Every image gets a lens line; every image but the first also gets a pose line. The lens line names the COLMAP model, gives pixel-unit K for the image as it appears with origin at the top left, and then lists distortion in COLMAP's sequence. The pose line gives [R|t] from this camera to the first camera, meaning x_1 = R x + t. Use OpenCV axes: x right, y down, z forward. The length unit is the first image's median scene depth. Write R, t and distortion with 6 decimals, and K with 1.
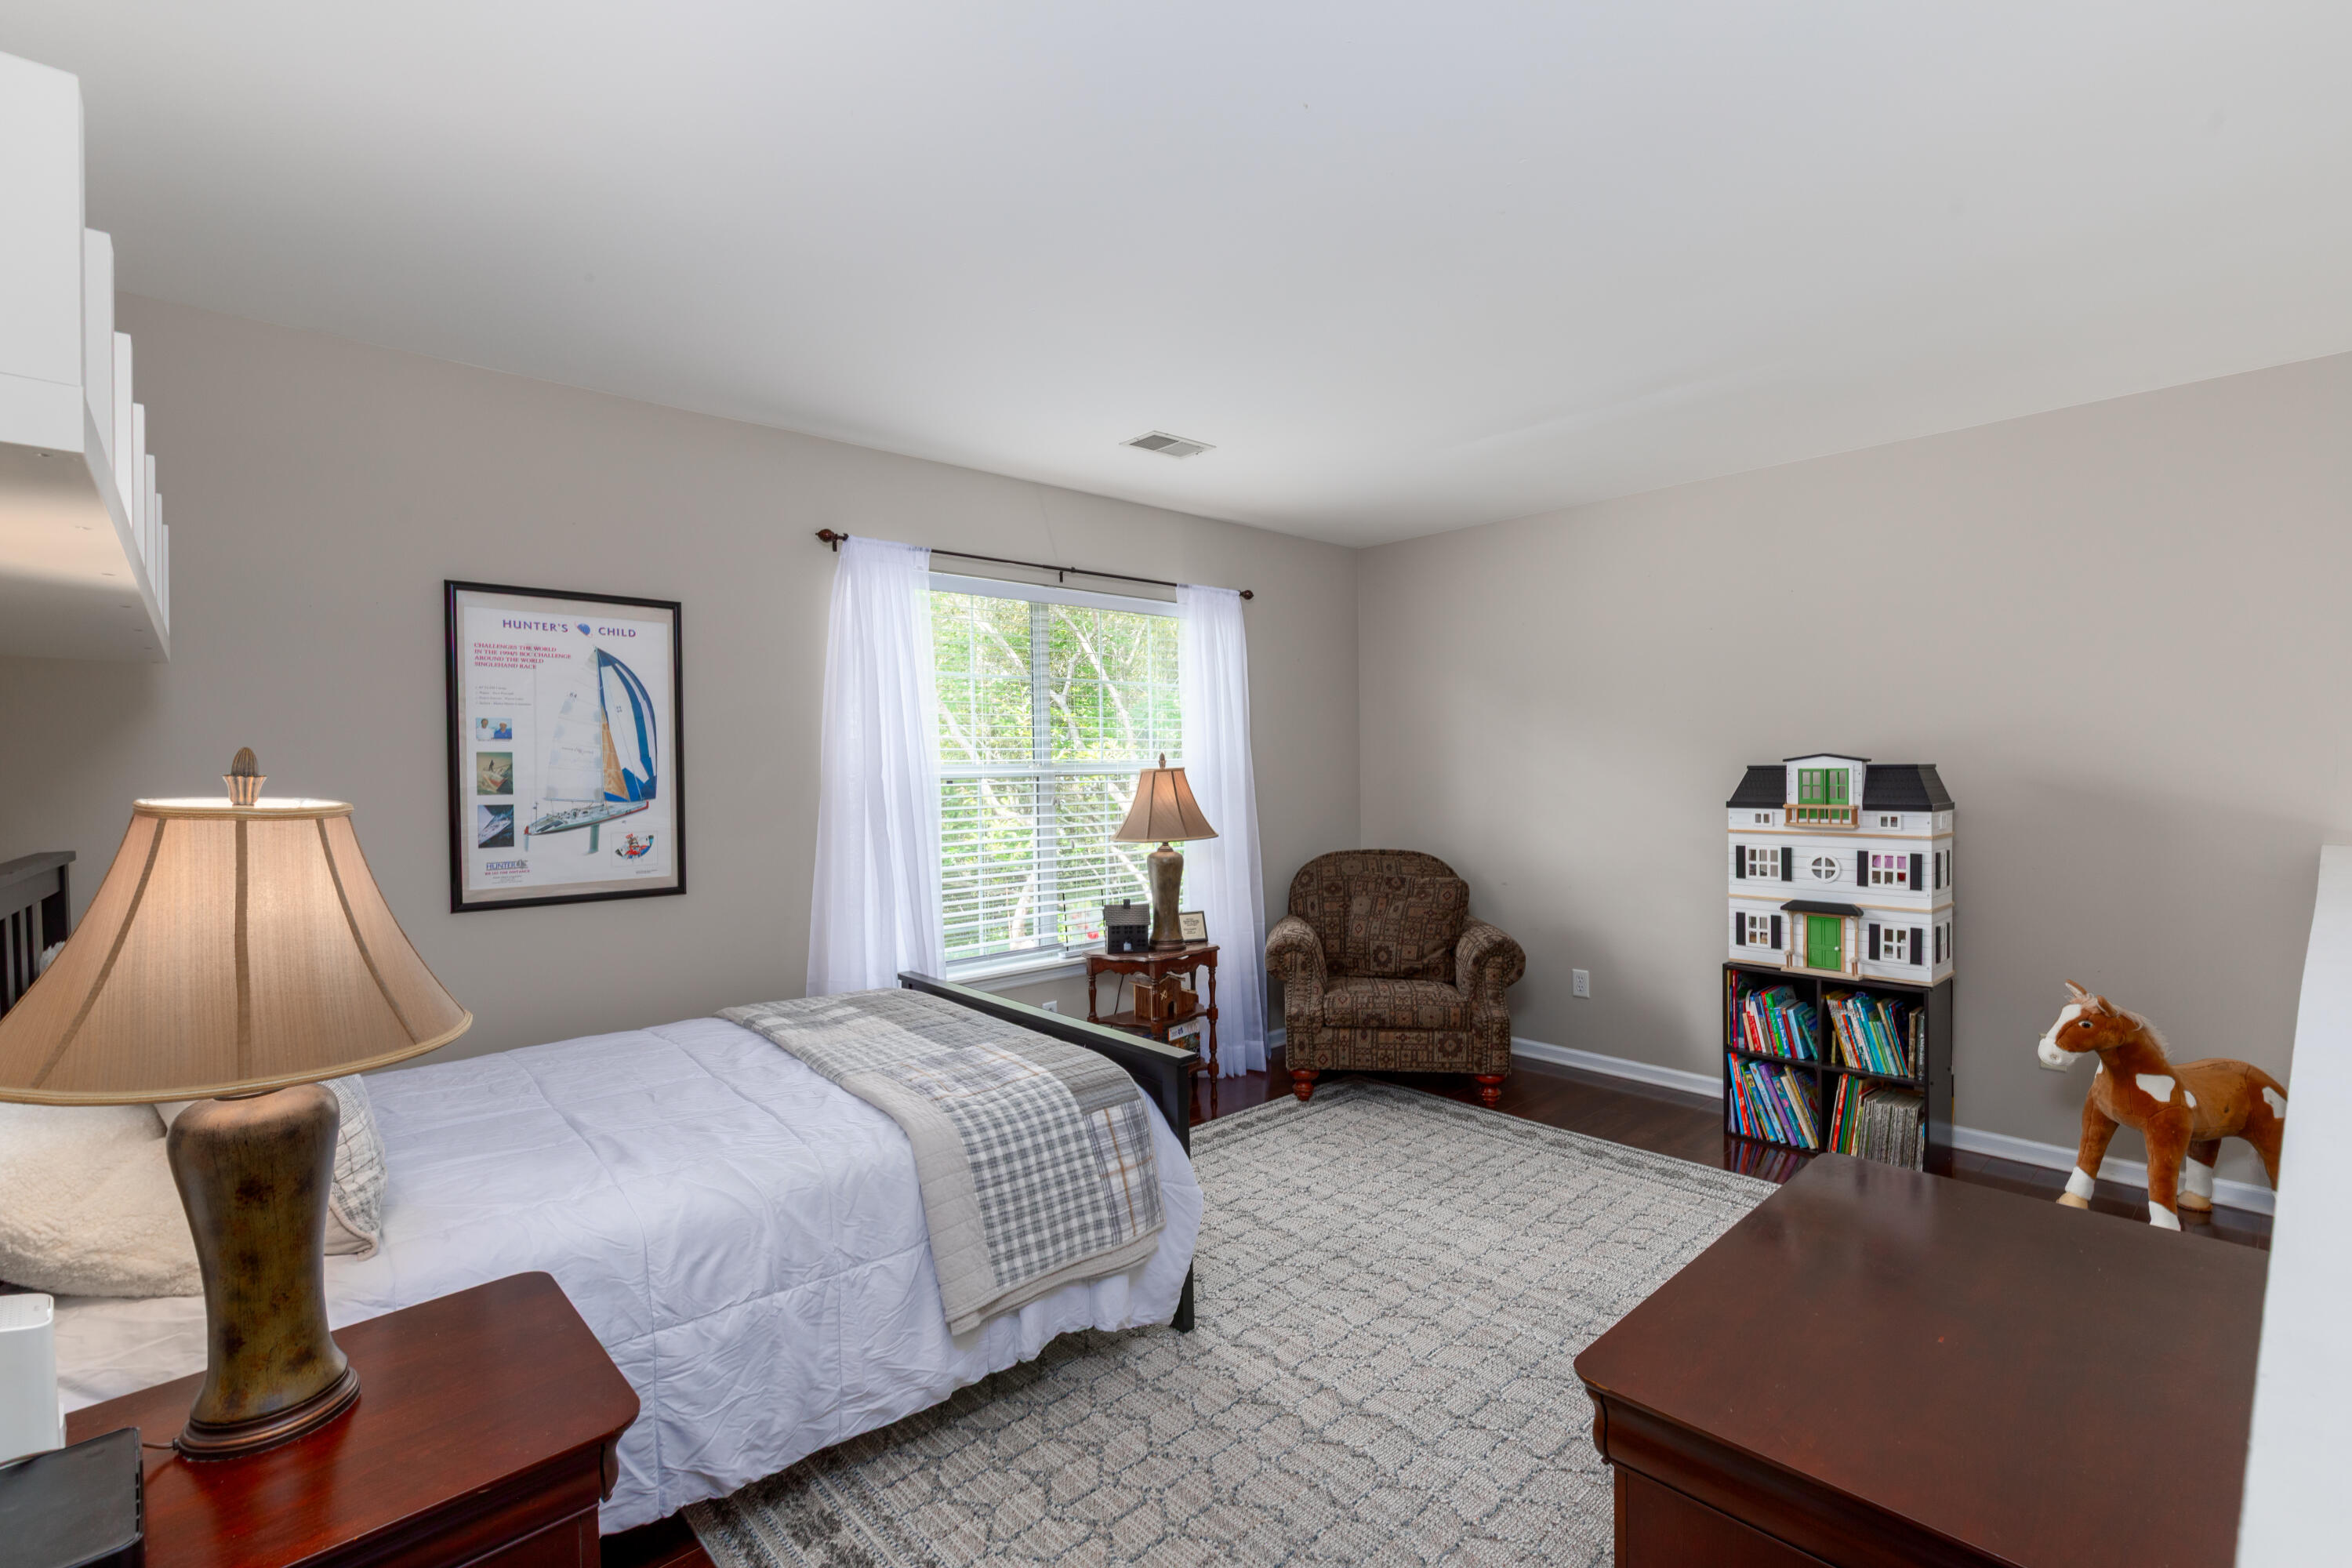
lens RADIAL K [[1068.8, 0, 1175.2], [0, 1068.8, 779.2], [0, 0, 1]] dist [0.001358, 0.000866]
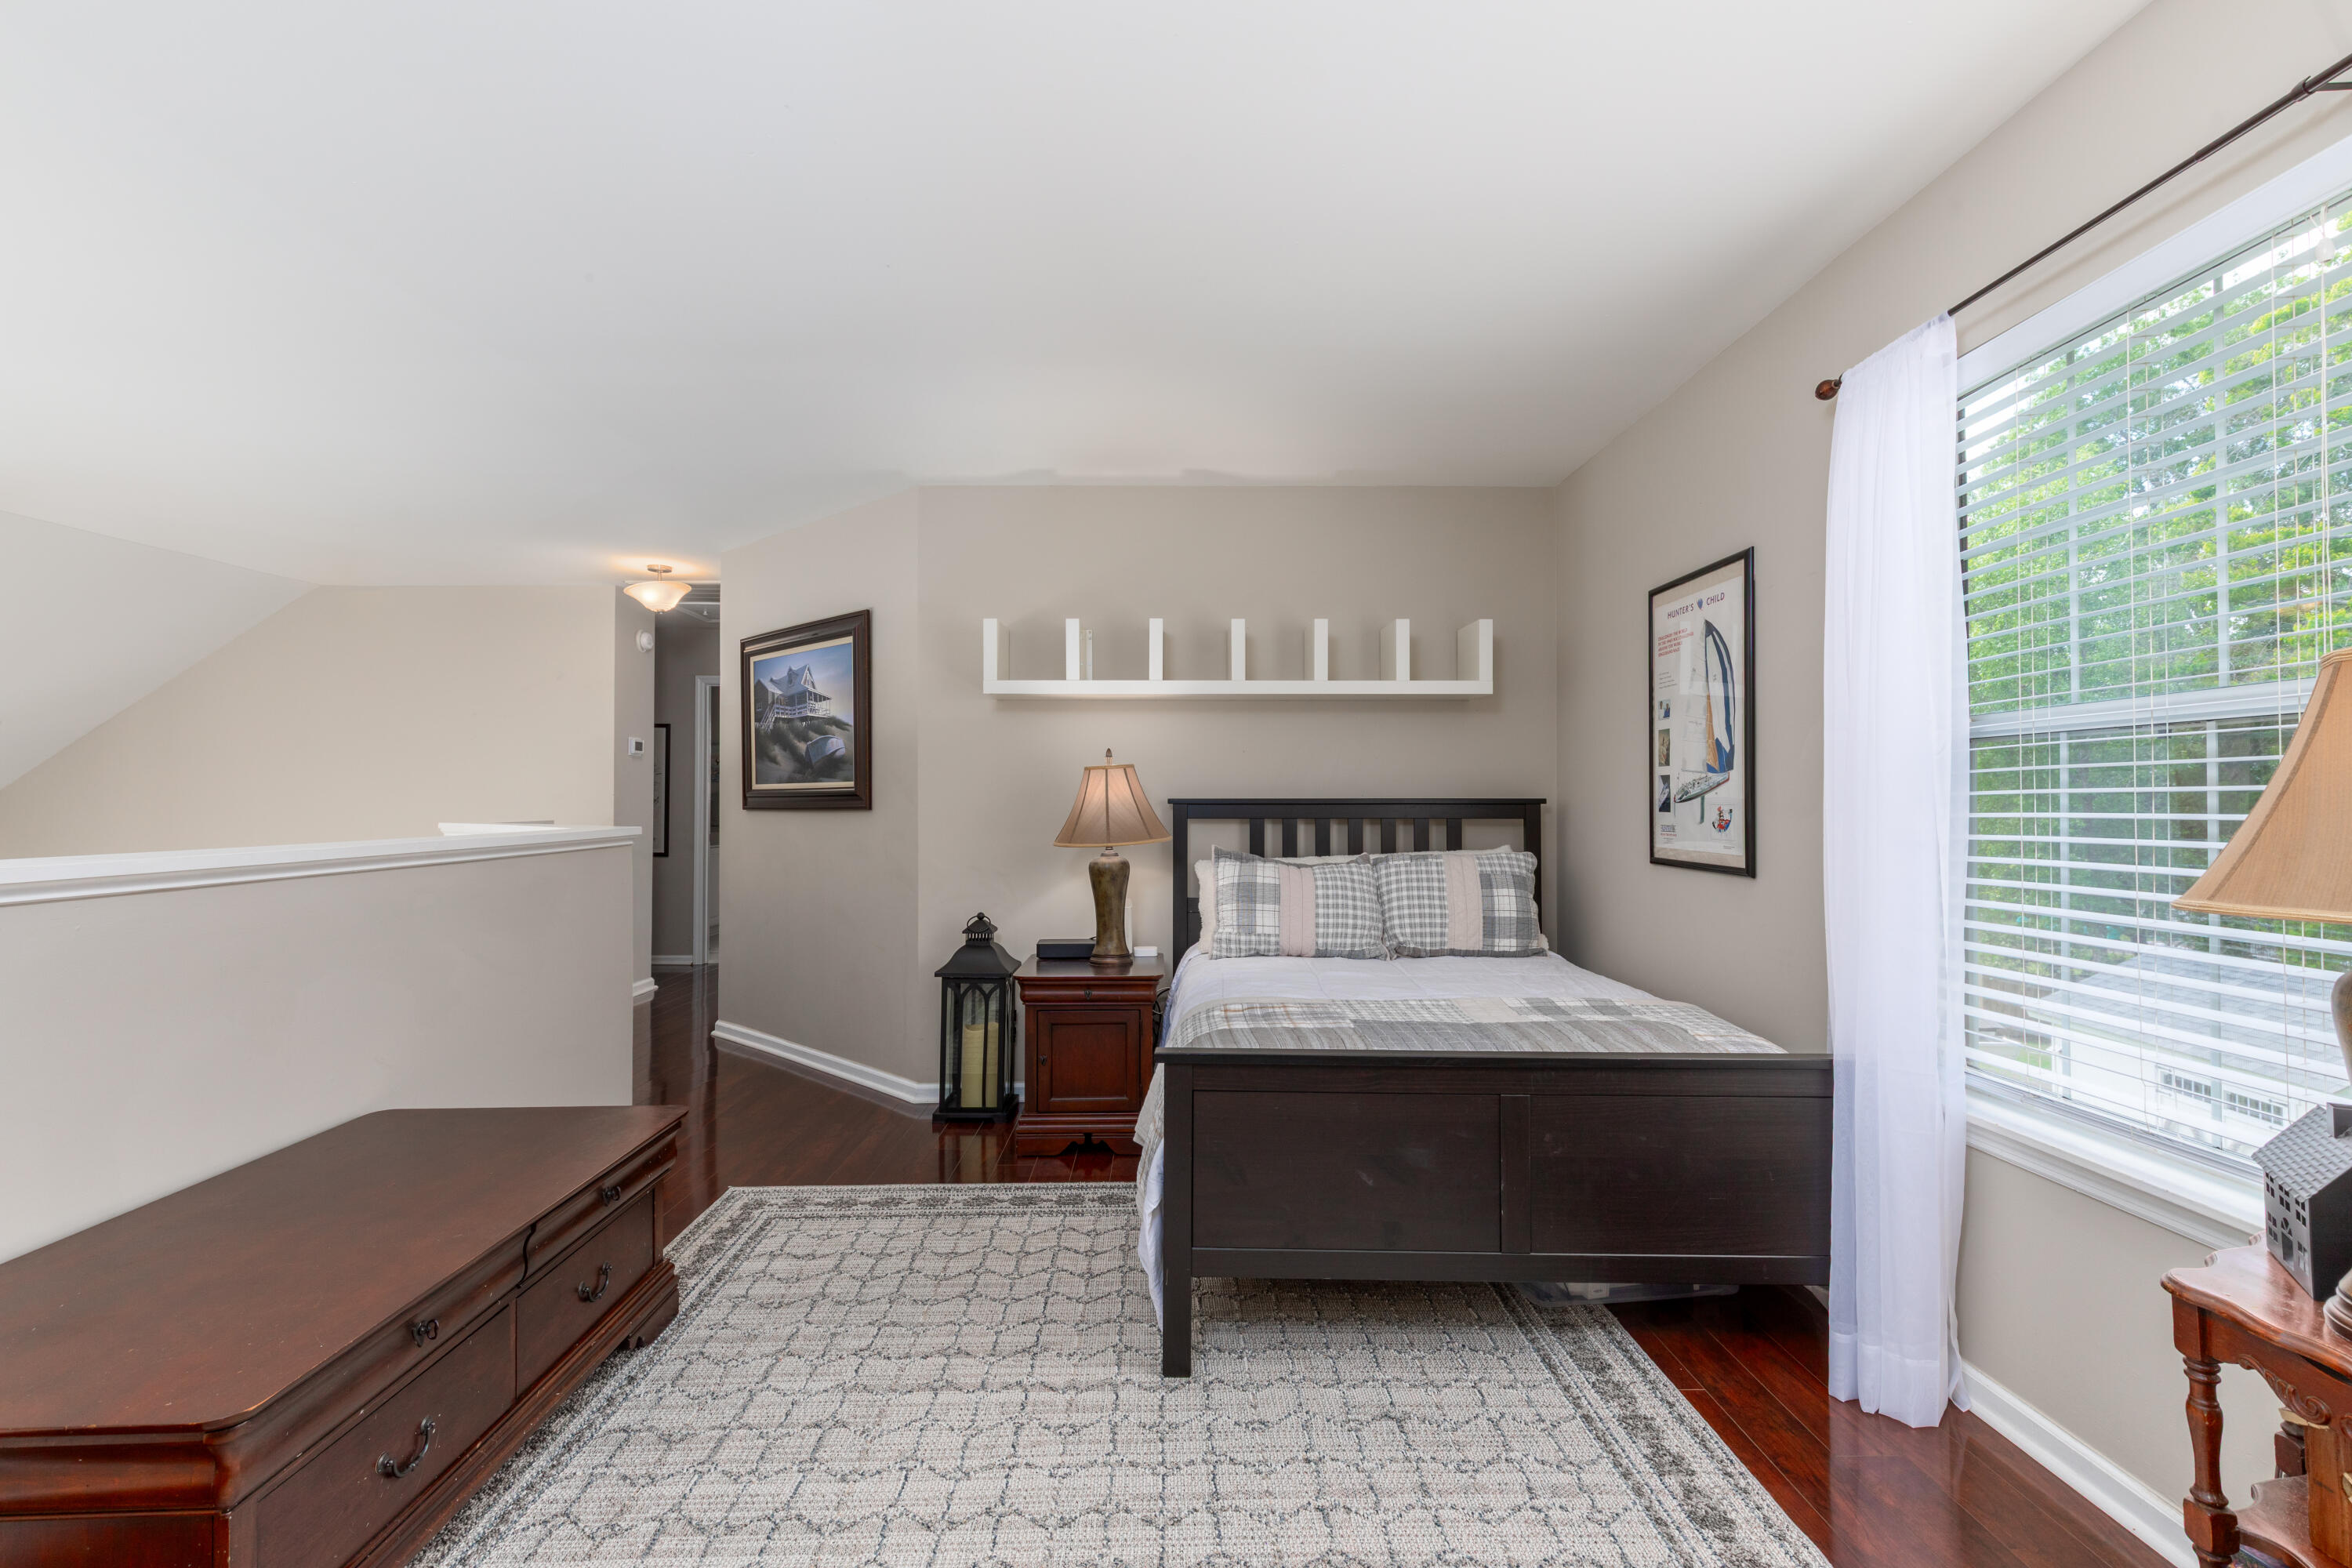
lens RADIAL K [[1068.8, 0, 1180.9], [0, 1068.8, 780.5], [0, 0, 1]] dist [0.001358, 0.000866]
pose [[-0.672071, -0.002264, -0.740484, 0.527535], [0.000132, 0.999995, -0.003177, 0.031378], [0.740487, -0.002233, -0.672067, 1.298694]]
